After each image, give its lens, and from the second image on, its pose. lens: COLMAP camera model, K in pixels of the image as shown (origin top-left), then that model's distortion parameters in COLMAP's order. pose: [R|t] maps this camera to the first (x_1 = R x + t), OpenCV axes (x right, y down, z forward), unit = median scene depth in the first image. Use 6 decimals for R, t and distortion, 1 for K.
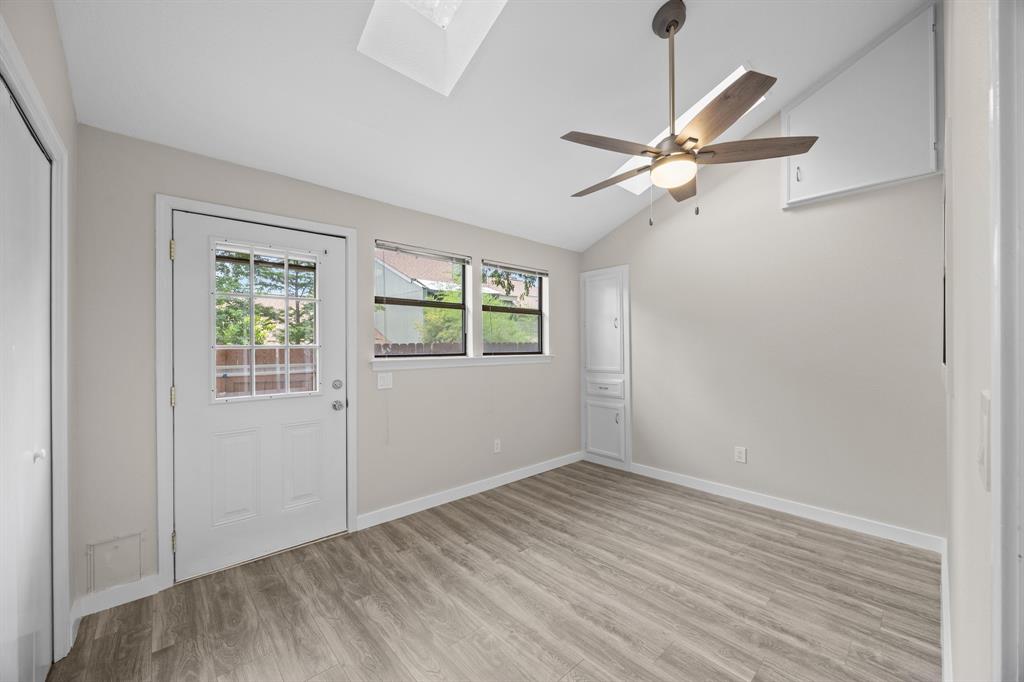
lens RADIAL K [[391.1, 0, 509.0], [0, 391.1, 342.2], [0, 0, 1]] dist [0.001410, 0.000031]
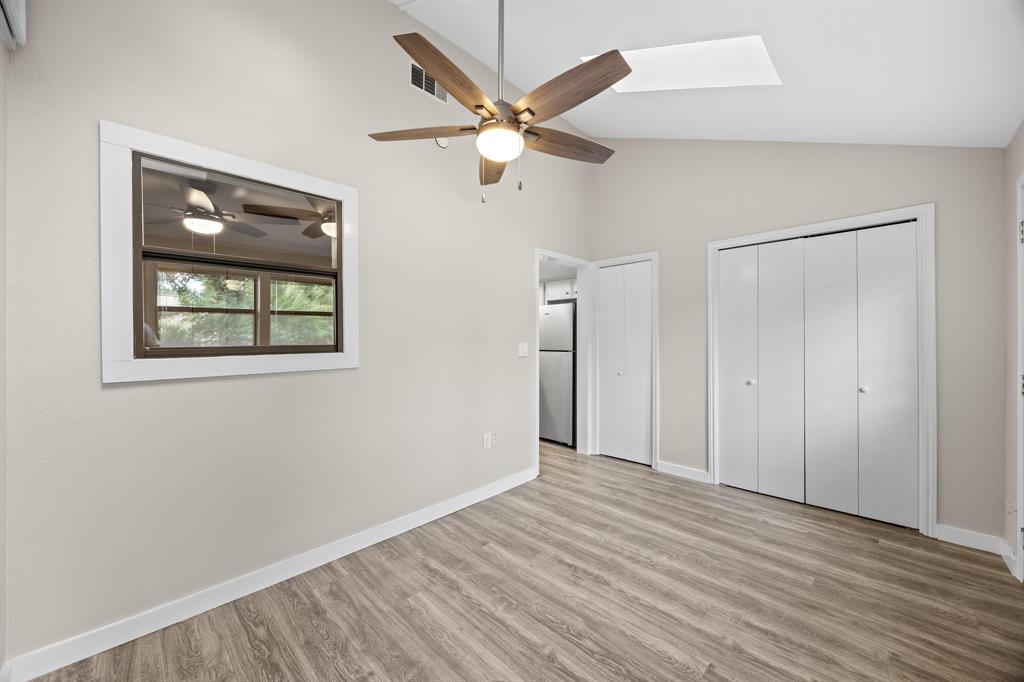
lens RADIAL K [[391.1, 0, 511.8], [0, 391.1, 336.4], [0, 0, 1]] dist [0.001410, 0.000031]
pose [[-0.998322, 0.004960, -0.057695, 0.475869], [0.005570, 0.999930, -0.010423, 0.024622], [0.057639, -0.010727, -0.998280, 2.034846]]
